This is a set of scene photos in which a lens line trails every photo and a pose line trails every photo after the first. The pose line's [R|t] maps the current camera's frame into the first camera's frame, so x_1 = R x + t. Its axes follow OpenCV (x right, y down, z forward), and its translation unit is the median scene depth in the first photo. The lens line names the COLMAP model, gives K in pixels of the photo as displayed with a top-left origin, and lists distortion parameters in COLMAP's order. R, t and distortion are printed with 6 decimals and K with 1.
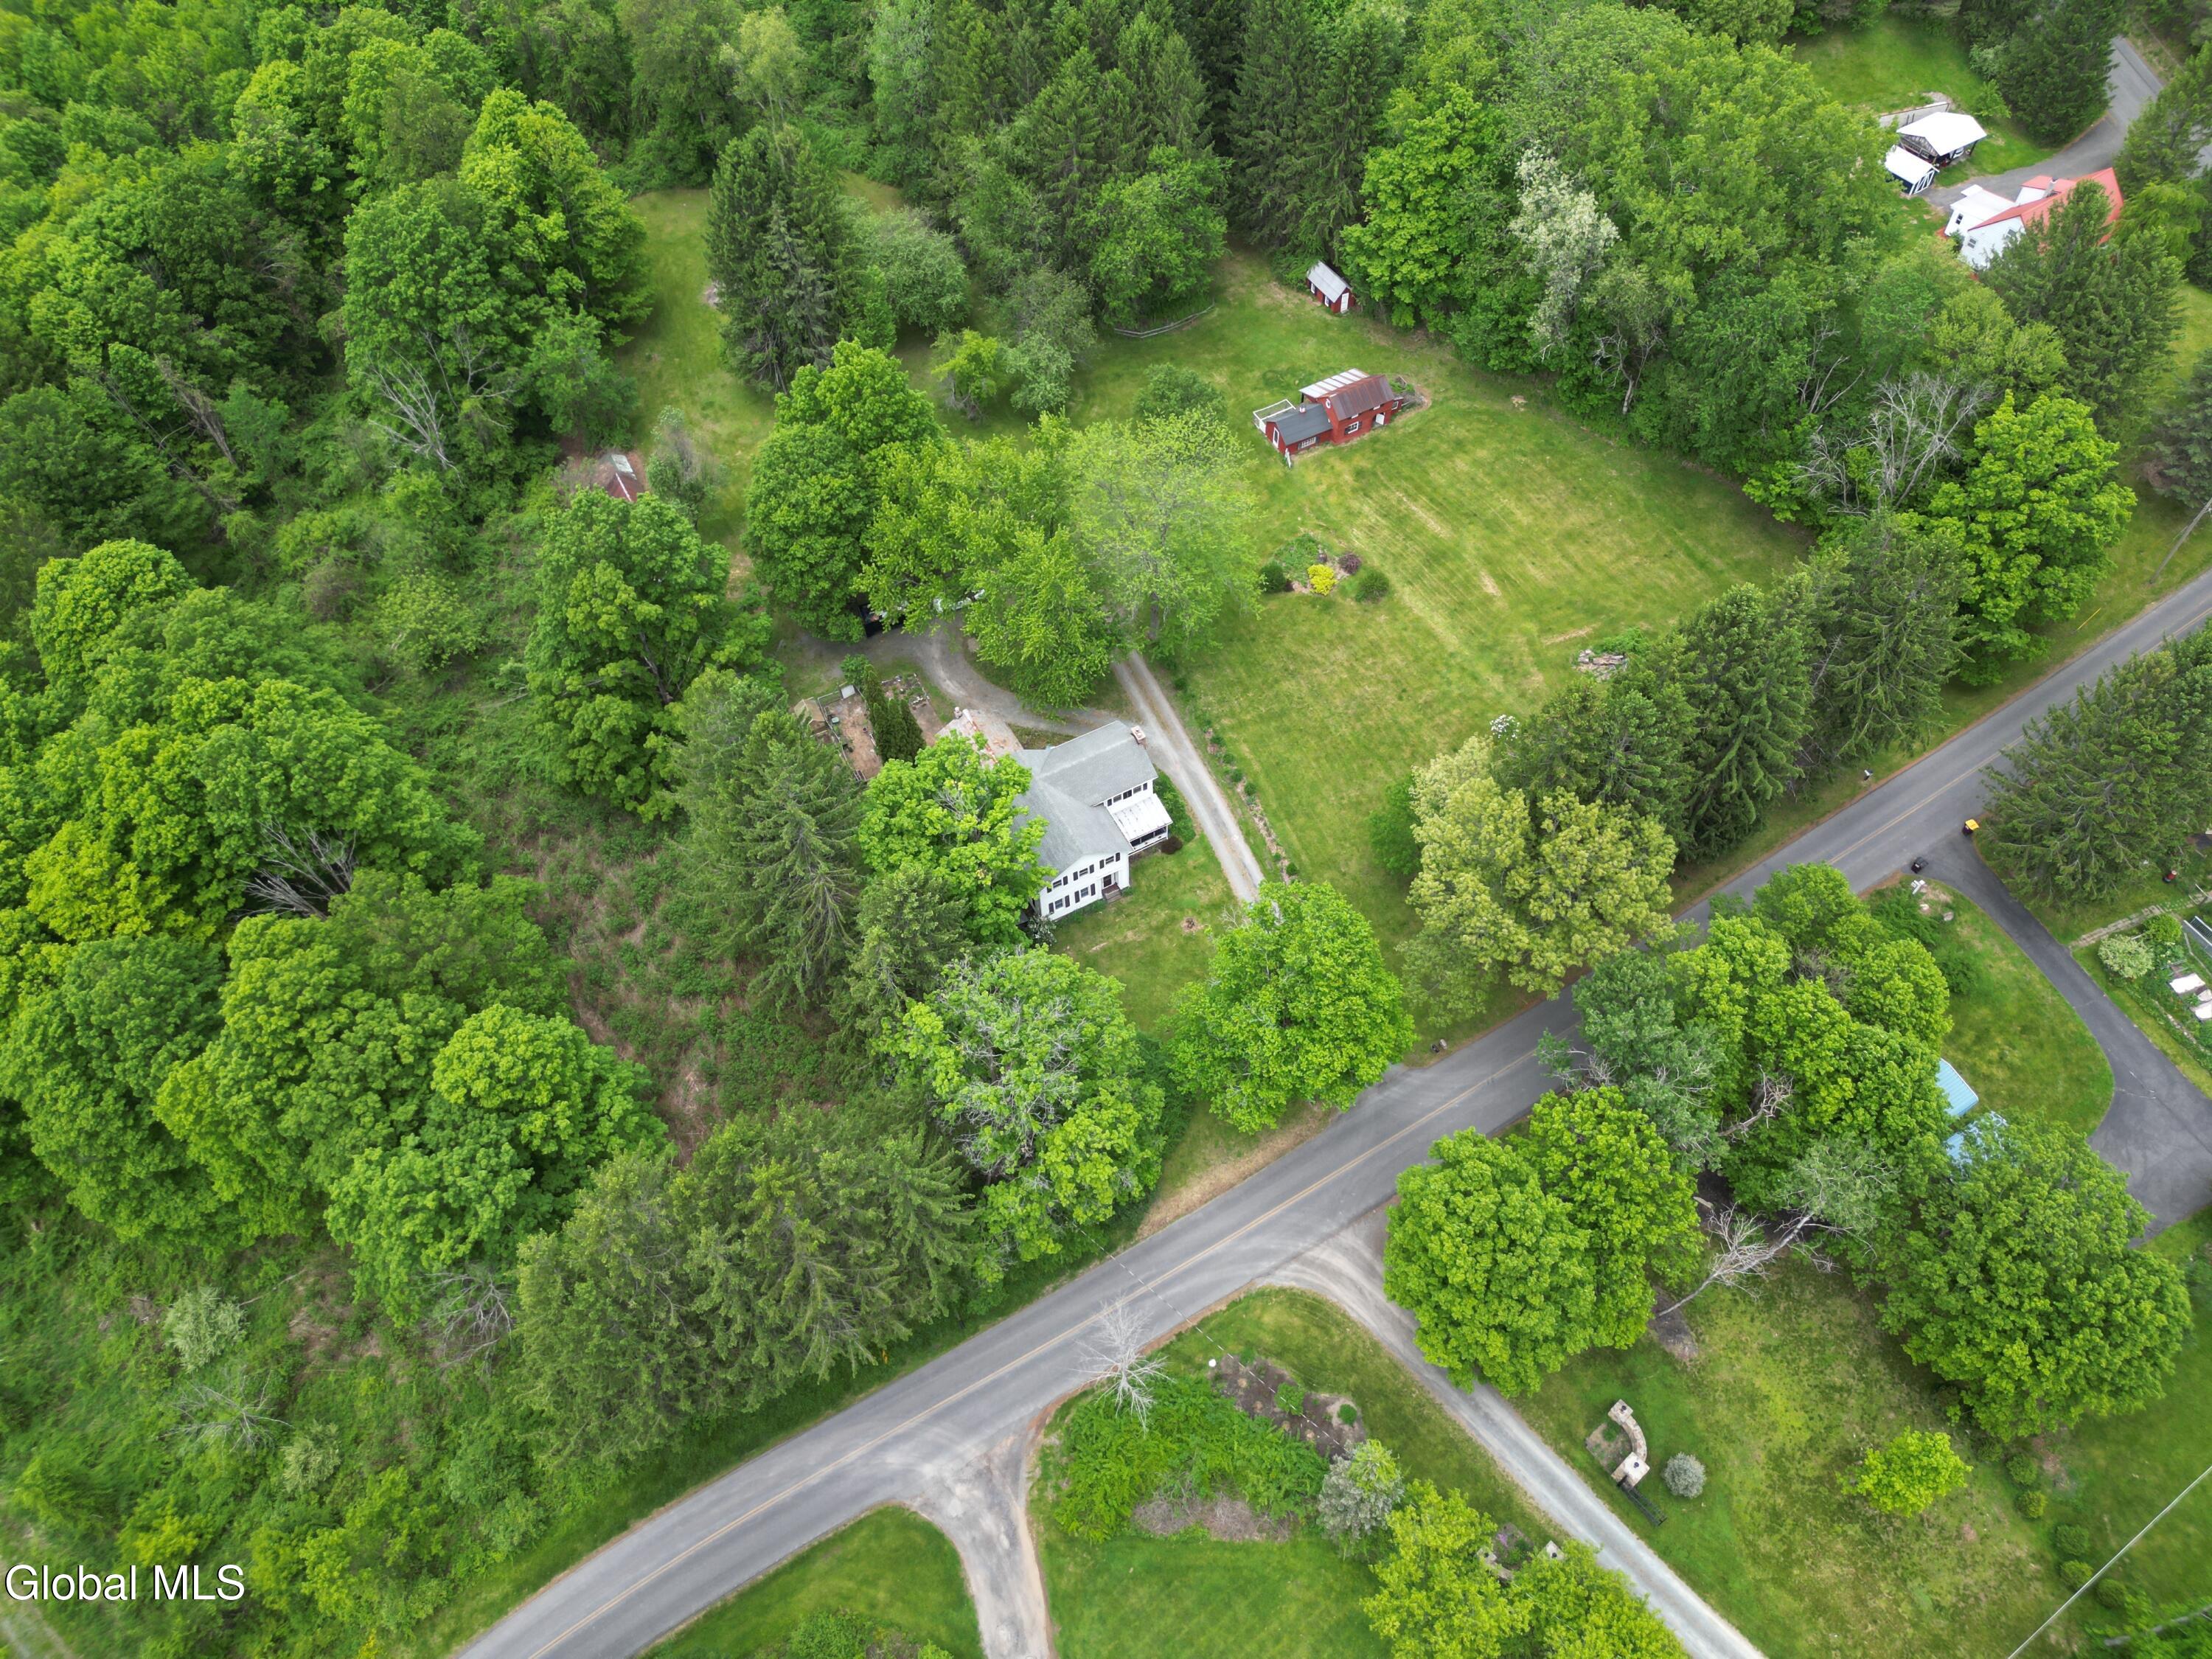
lens RADIAL K [[1546.1, 0, 1104.0], [0, 1546.1, 831.9], [0, 0, 1]] dist [0.064805, -0.066771]
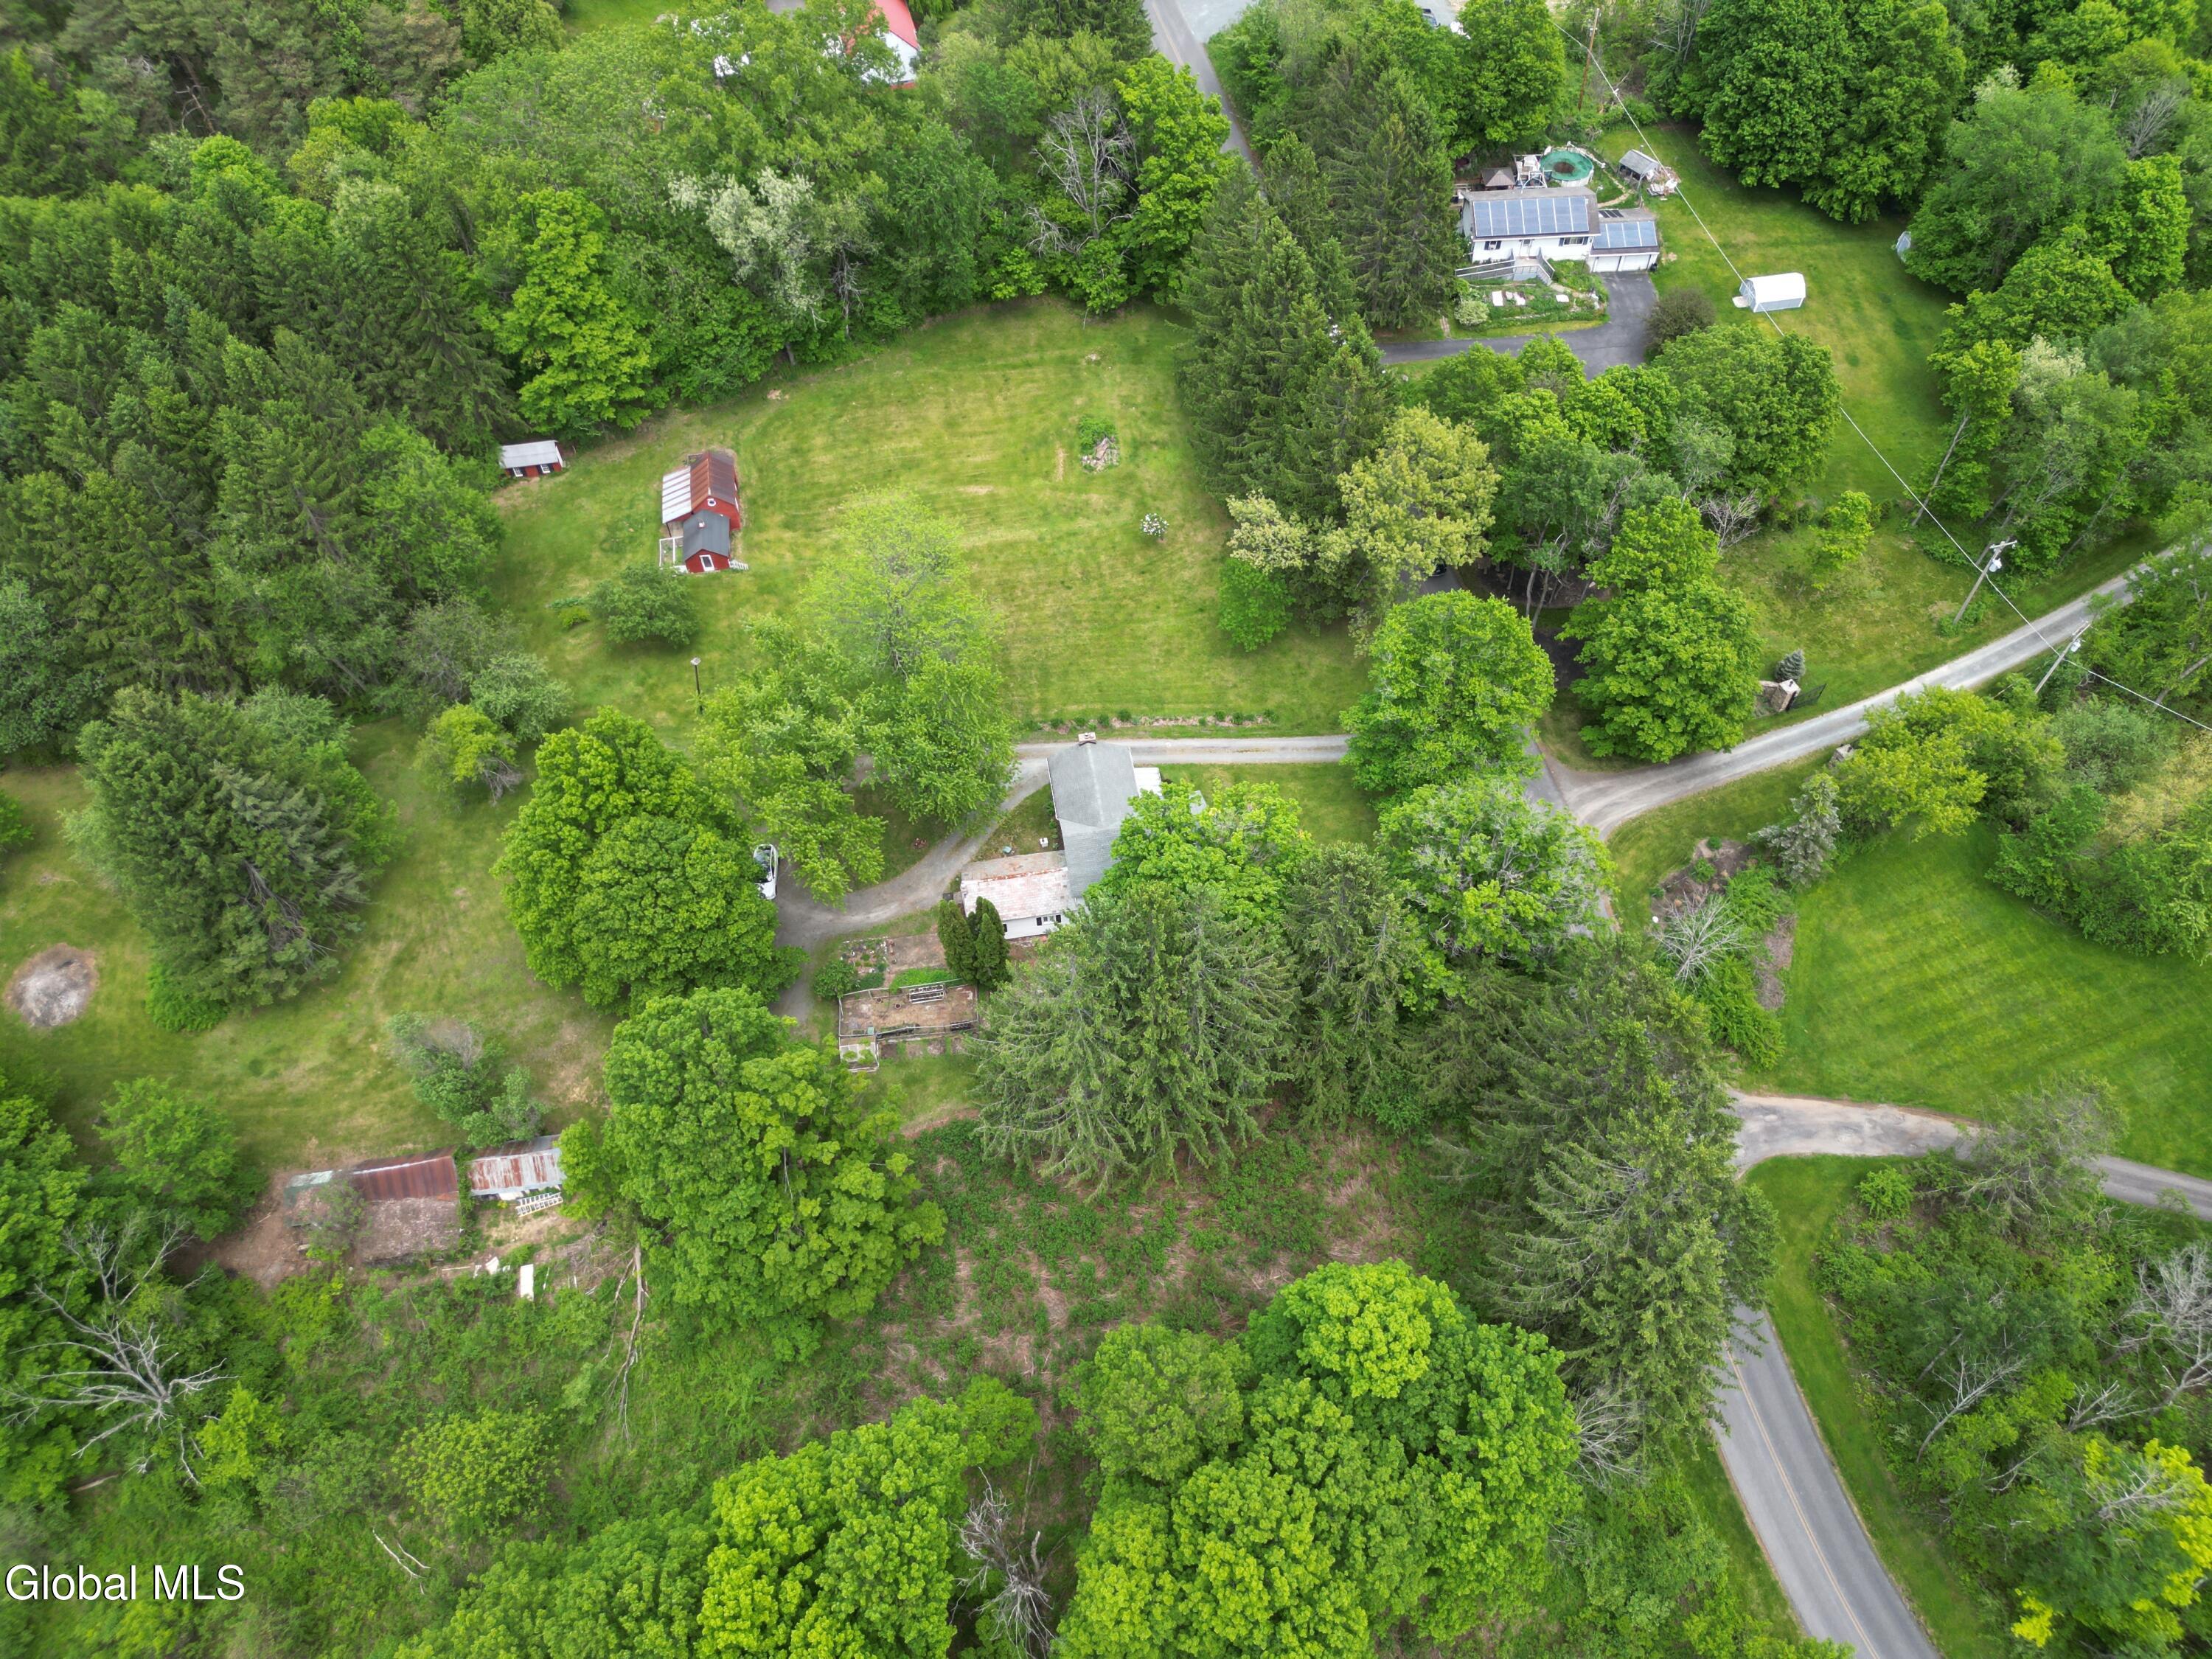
lens RADIAL K [[1546.1, 0, 1104.0], [0, 1546.1, 831.9], [0, 0, 1]] dist [0.064805, -0.066771]
pose [[0.329862, -0.750953, 0.572068, -0.521118], [0.774551, 0.561722, 0.290755, -0.274322], [-0.539686, 0.347187, 0.766942, 0.218670]]
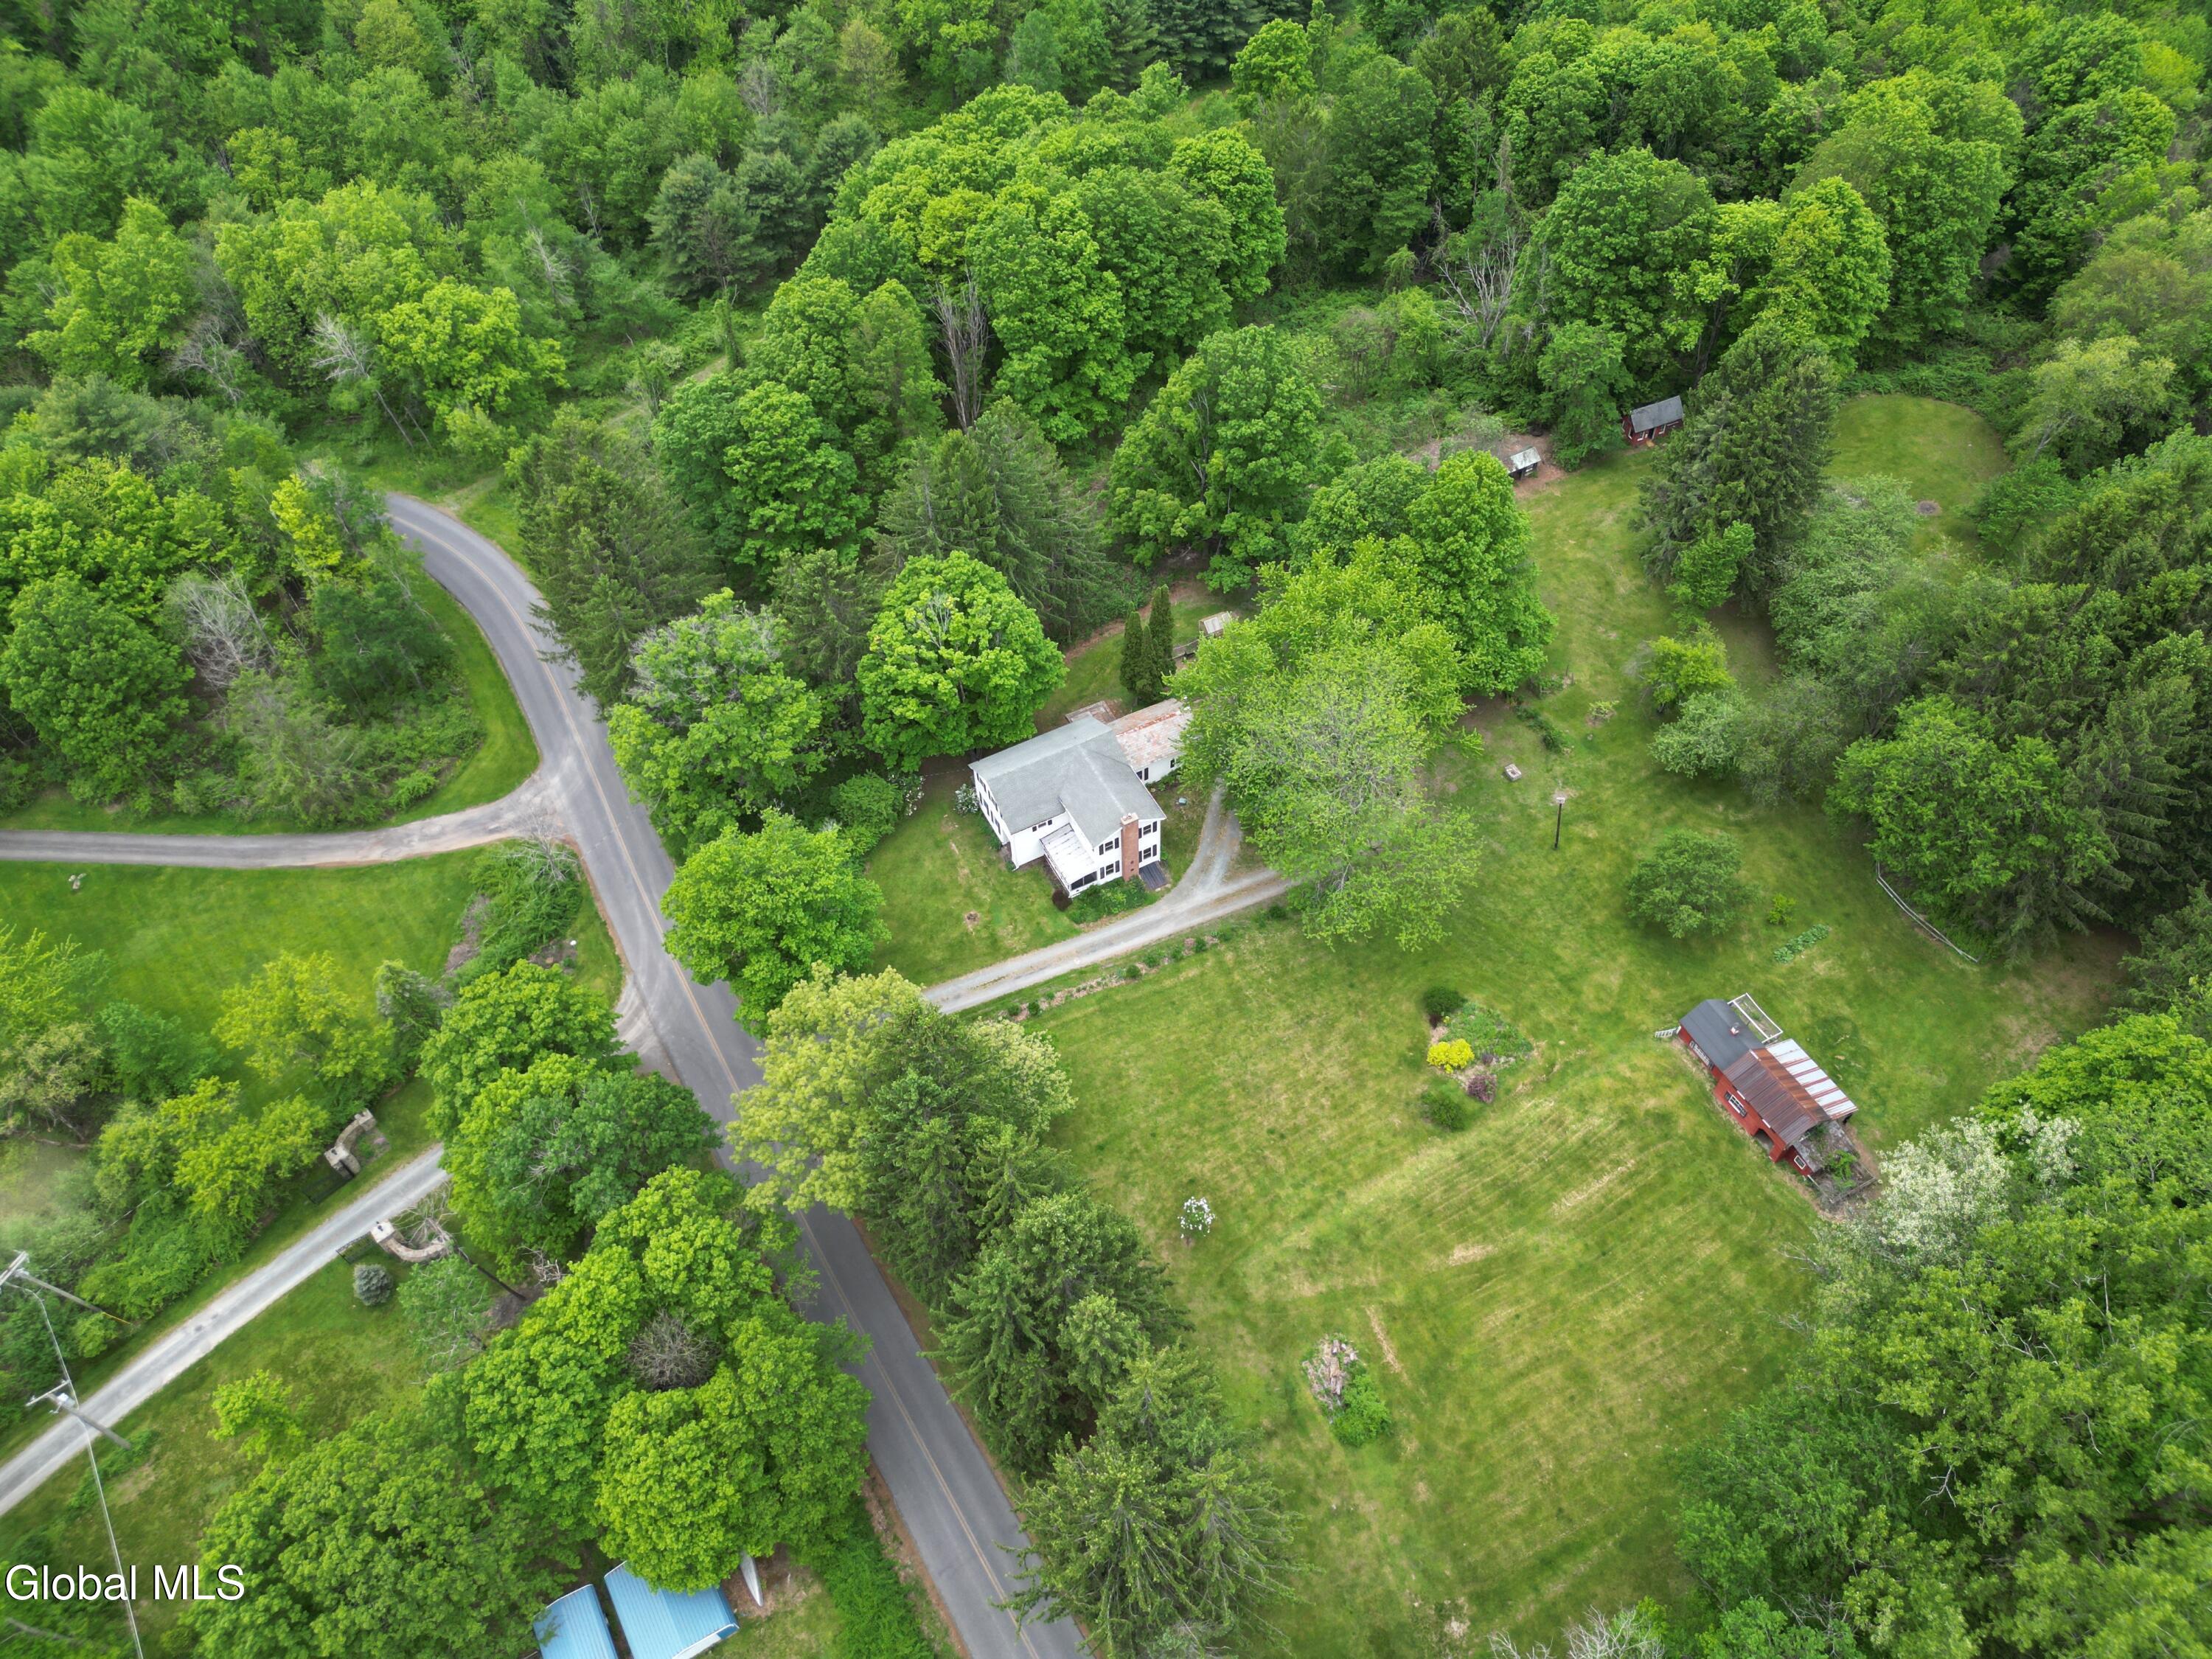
lens RADIAL K [[1546.1, 0, 1104.0], [0, 1546.1, 831.9], [0, 0, 1]] dist [0.064805, -0.066771]
pose [[-0.004971, 0.810884, -0.585186, 0.535958], [-0.796761, 0.350409, 0.492326, -0.471485], [0.604273, 0.468701, 0.644339, 0.312570]]
